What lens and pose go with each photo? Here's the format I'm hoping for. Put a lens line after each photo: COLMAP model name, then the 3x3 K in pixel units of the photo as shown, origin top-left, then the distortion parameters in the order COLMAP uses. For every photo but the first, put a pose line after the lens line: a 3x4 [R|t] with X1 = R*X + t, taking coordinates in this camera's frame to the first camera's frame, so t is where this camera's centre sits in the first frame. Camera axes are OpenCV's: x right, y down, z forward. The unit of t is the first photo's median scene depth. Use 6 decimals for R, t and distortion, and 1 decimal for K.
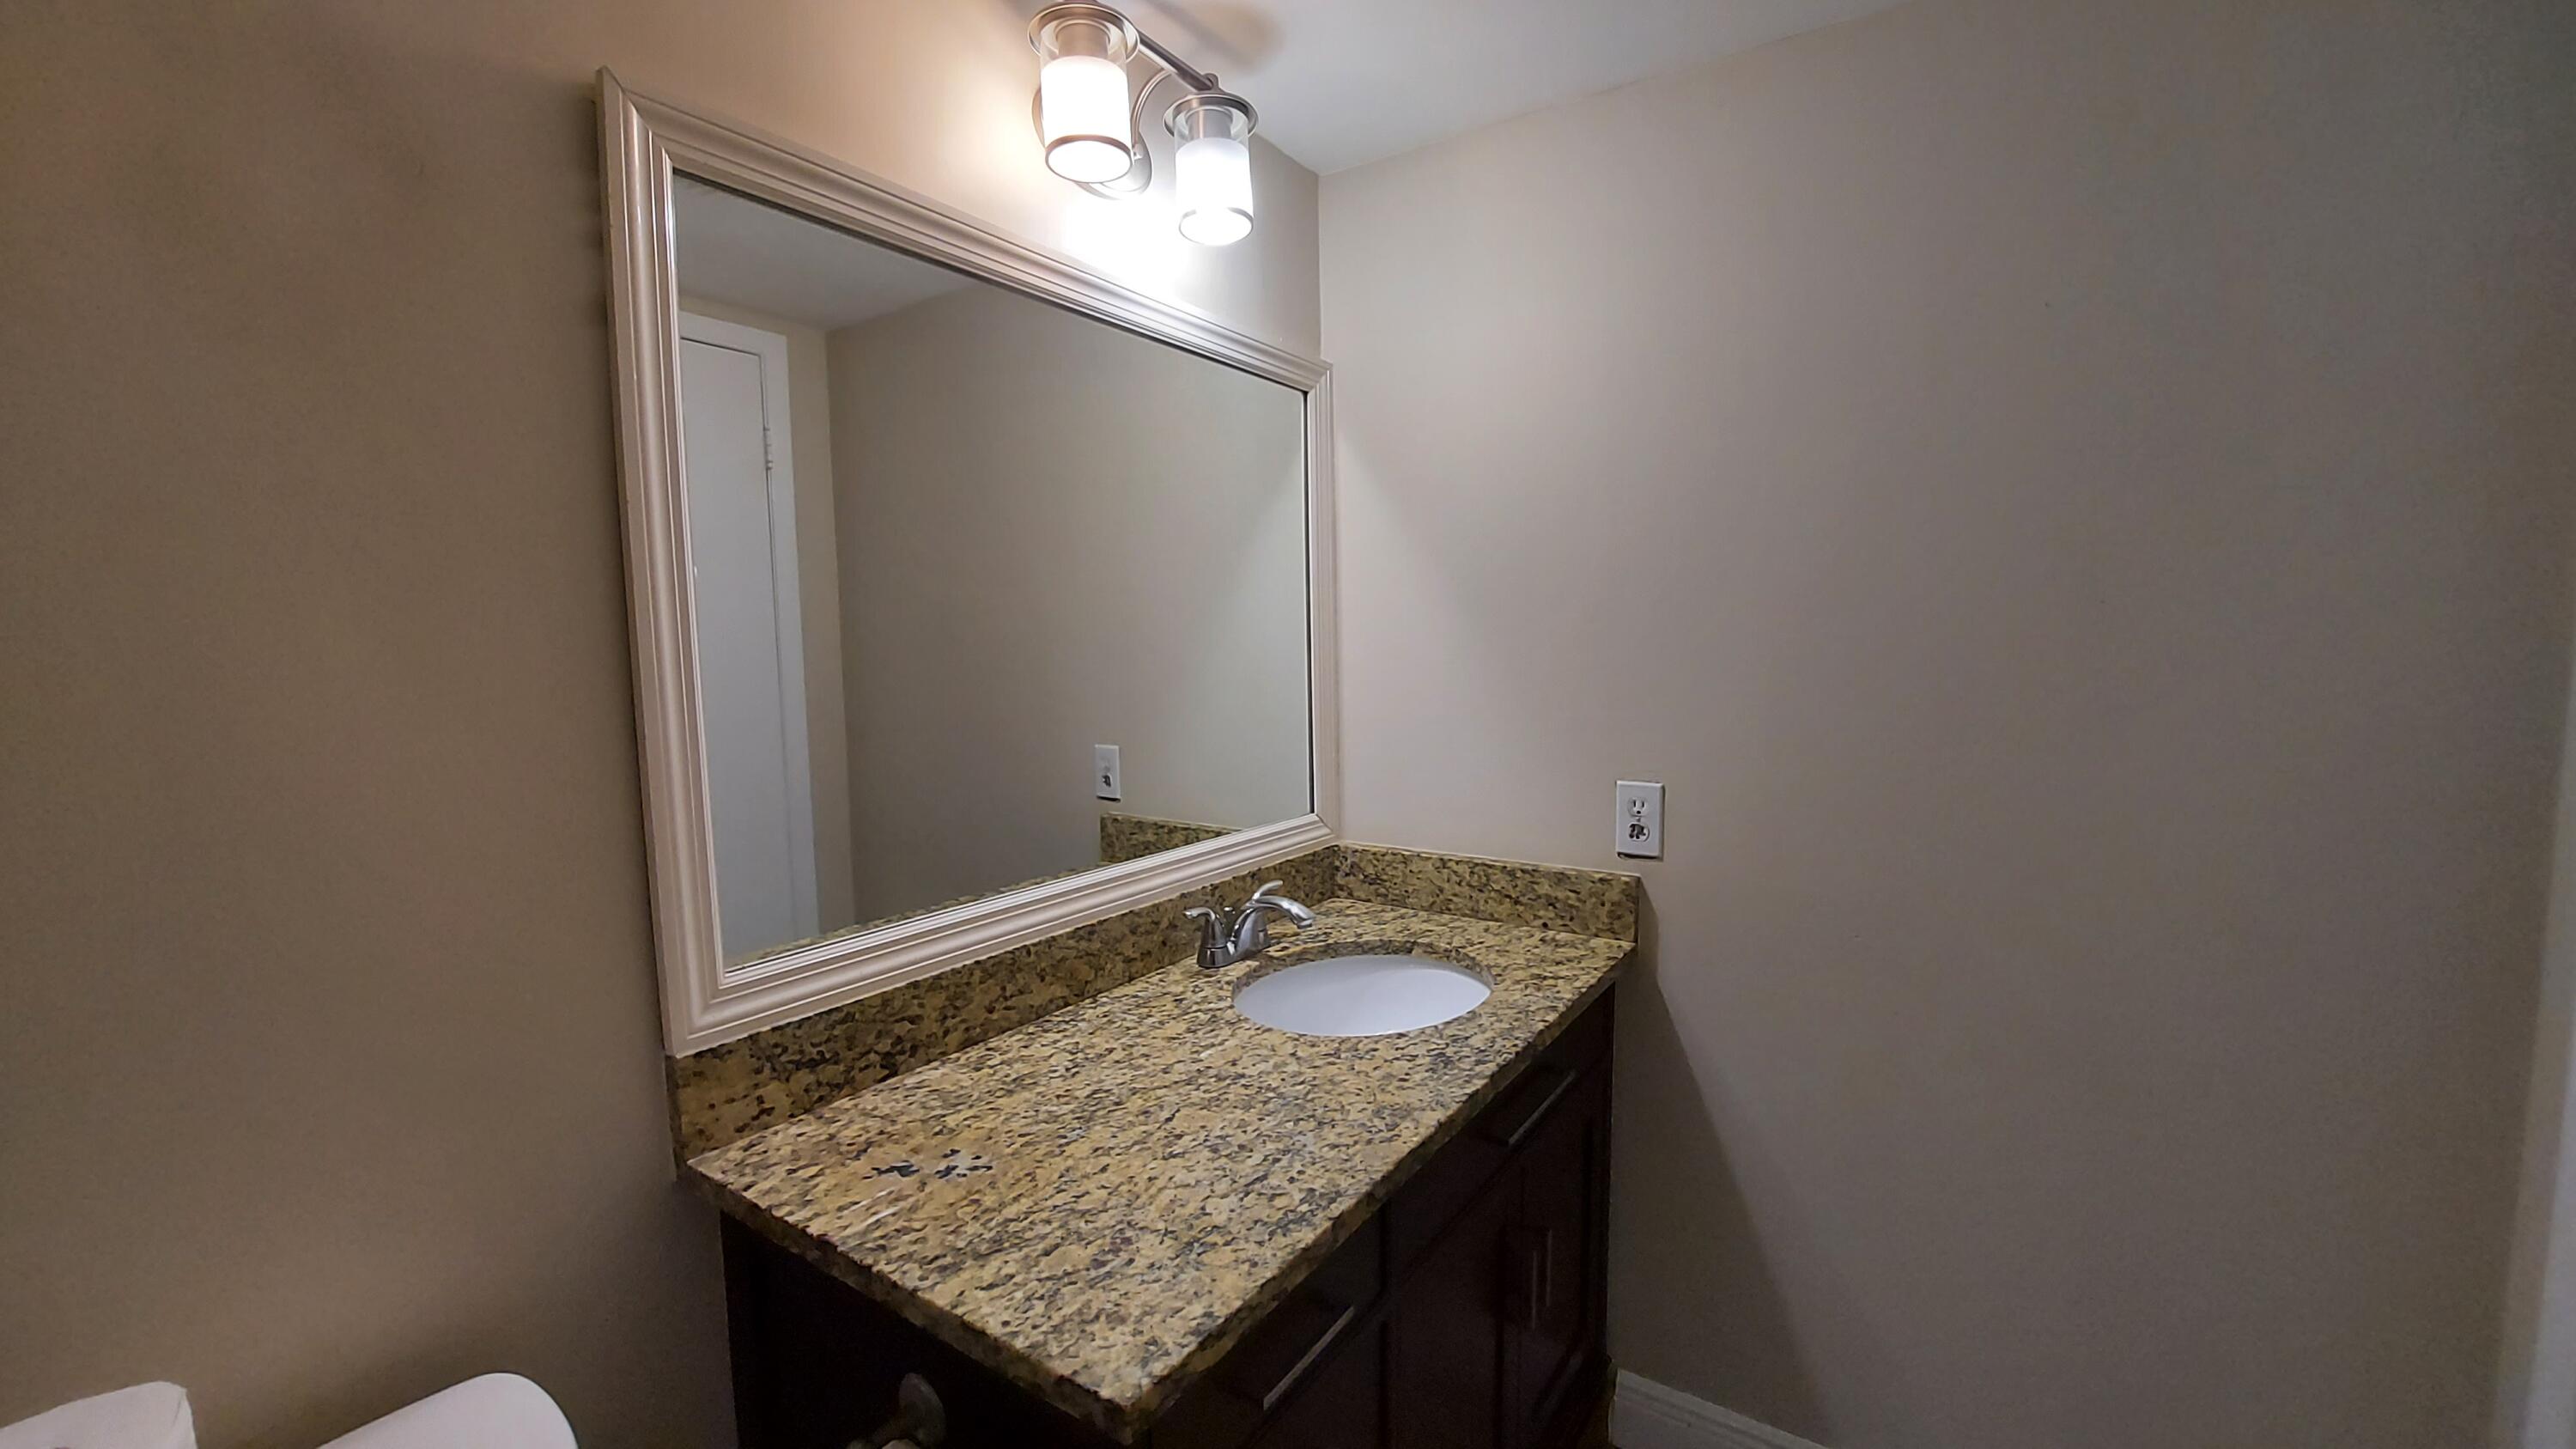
lens RADIAL K [[1015.7, 0, 1294.2], [0, 1015.7, 726.3], [0, 0, 1]] dist [-0.018112, -0.000298]
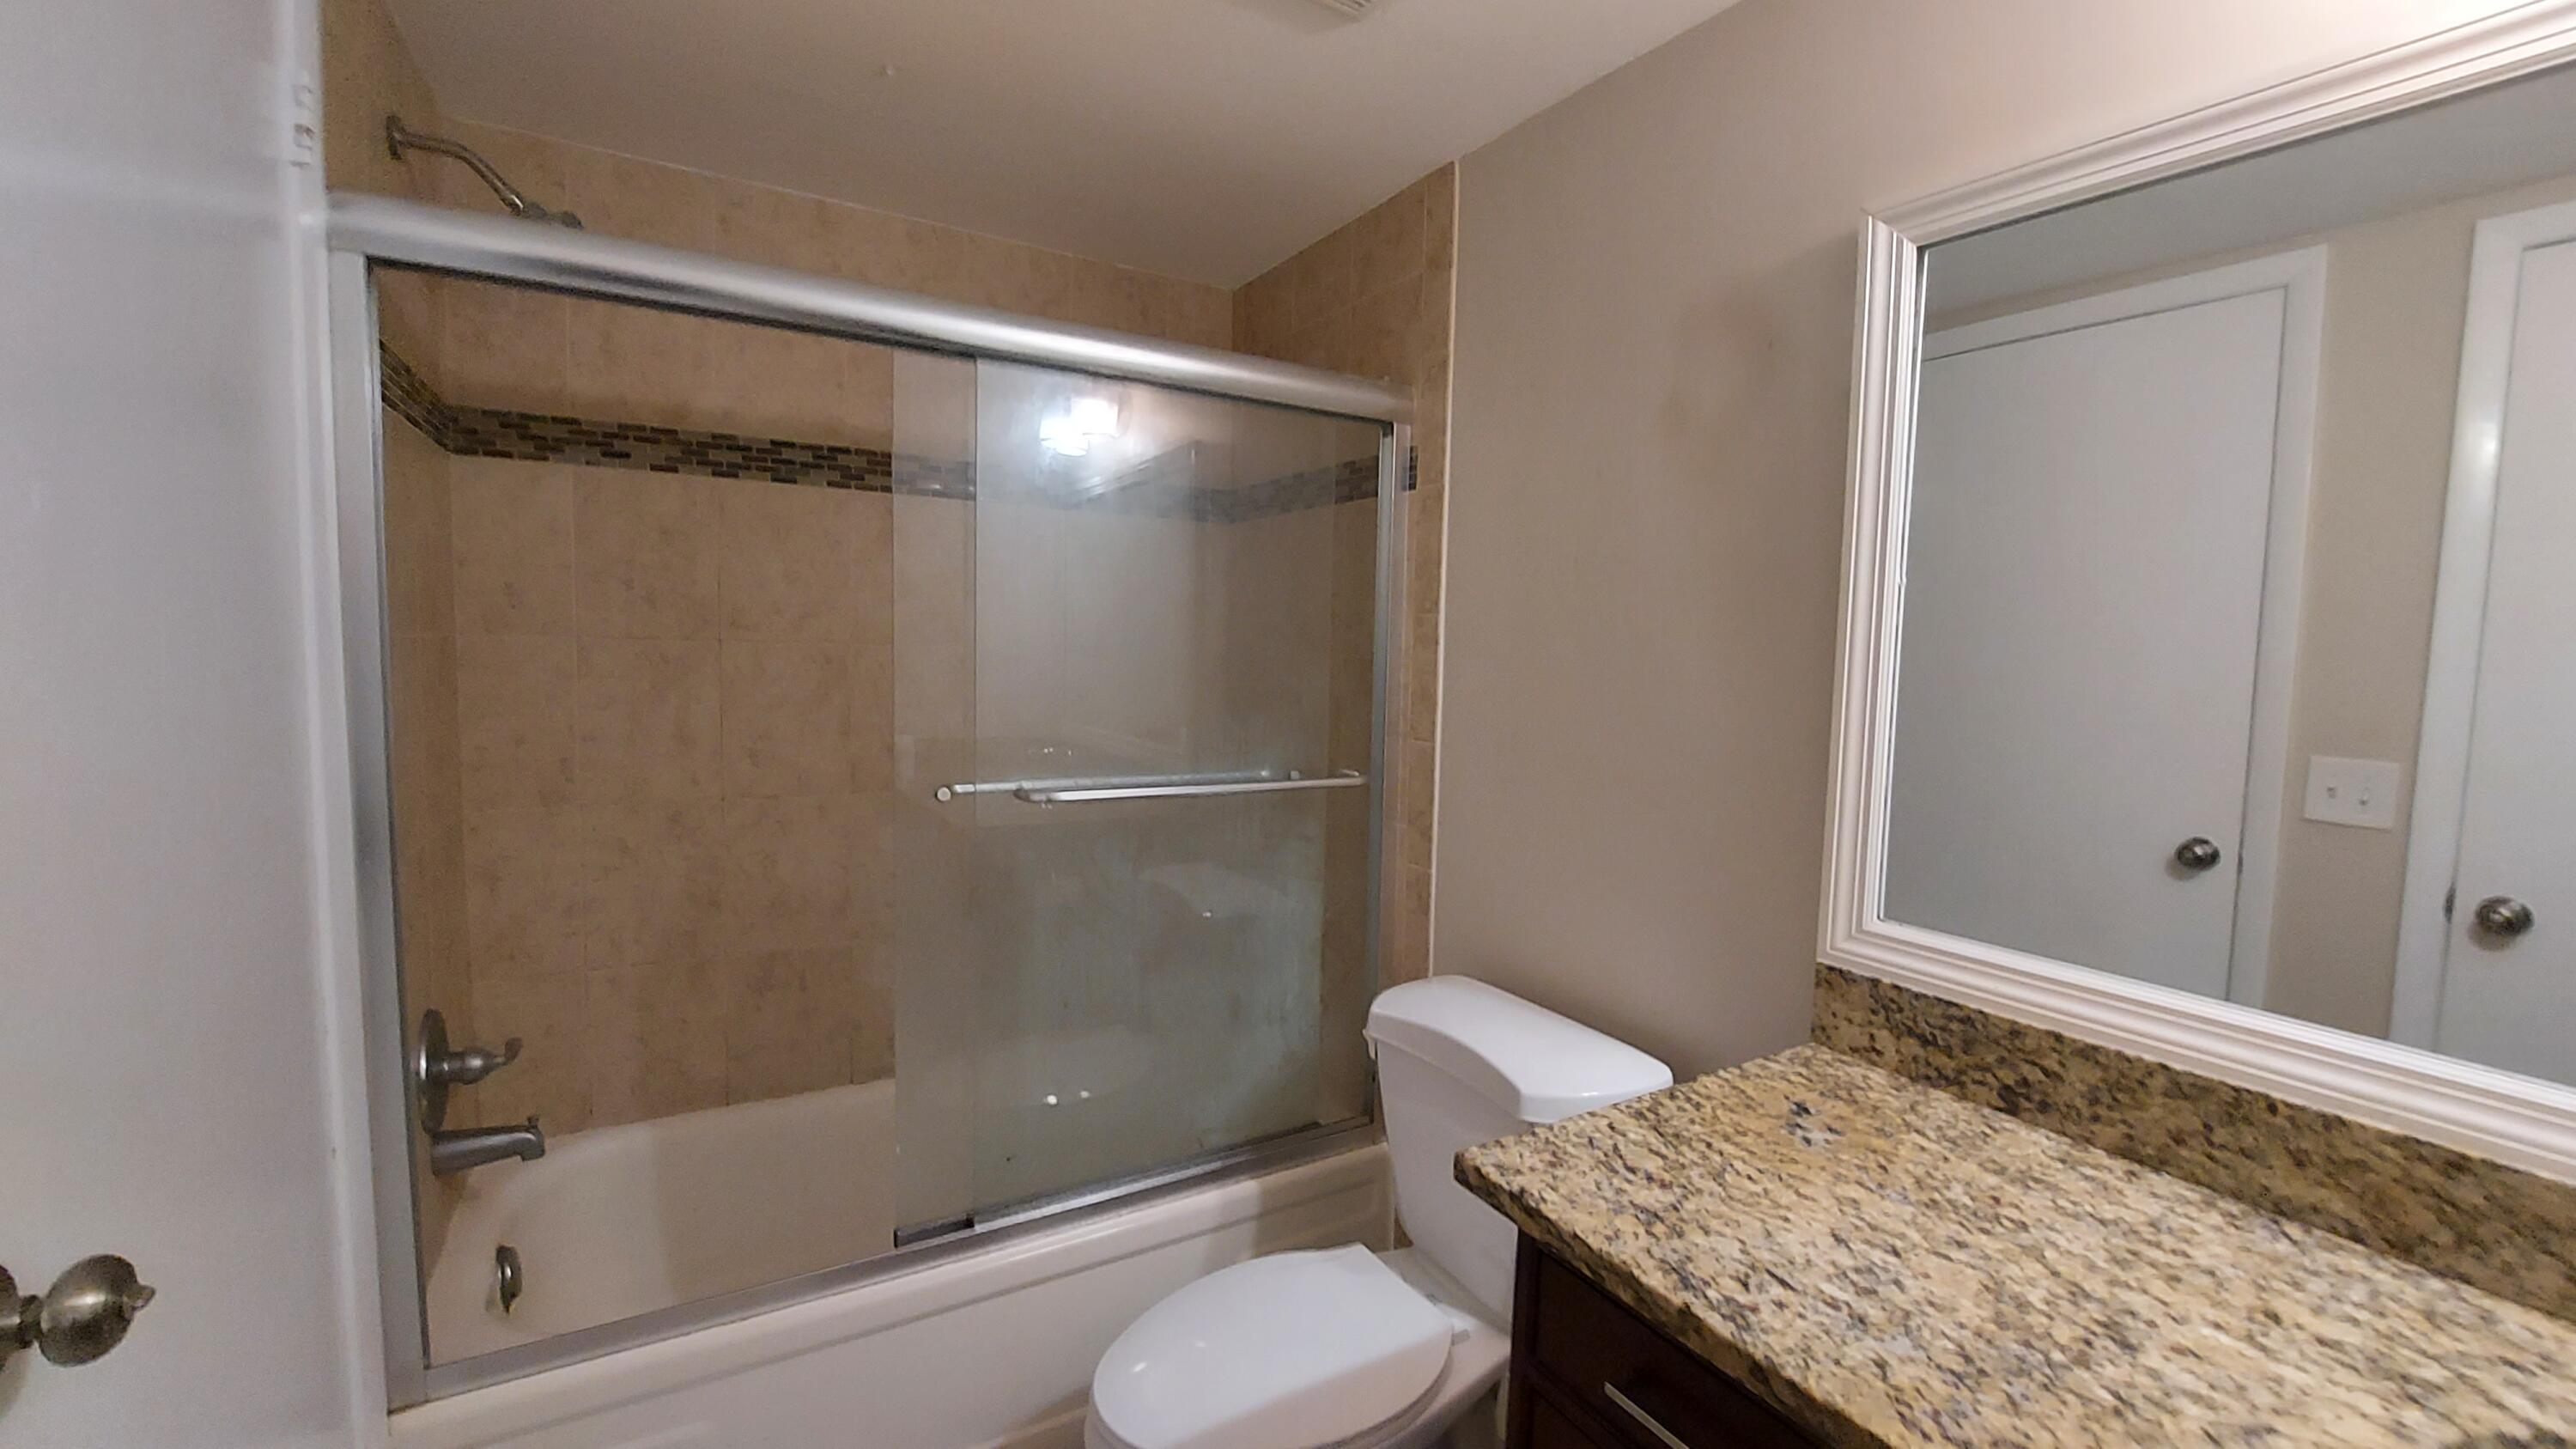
lens RADIAL K [[1015.7, 0, 1294.2], [0, 1015.7, 726.3], [0, 0, 1]] dist [-0.018112, -0.000298]
pose [[-0.415238, 0.077508, -0.906405, 0.712298], [-0.103914, 0.985801, 0.131901, -0.060134], [0.903759, 0.148958, -0.401288, 0.755618]]
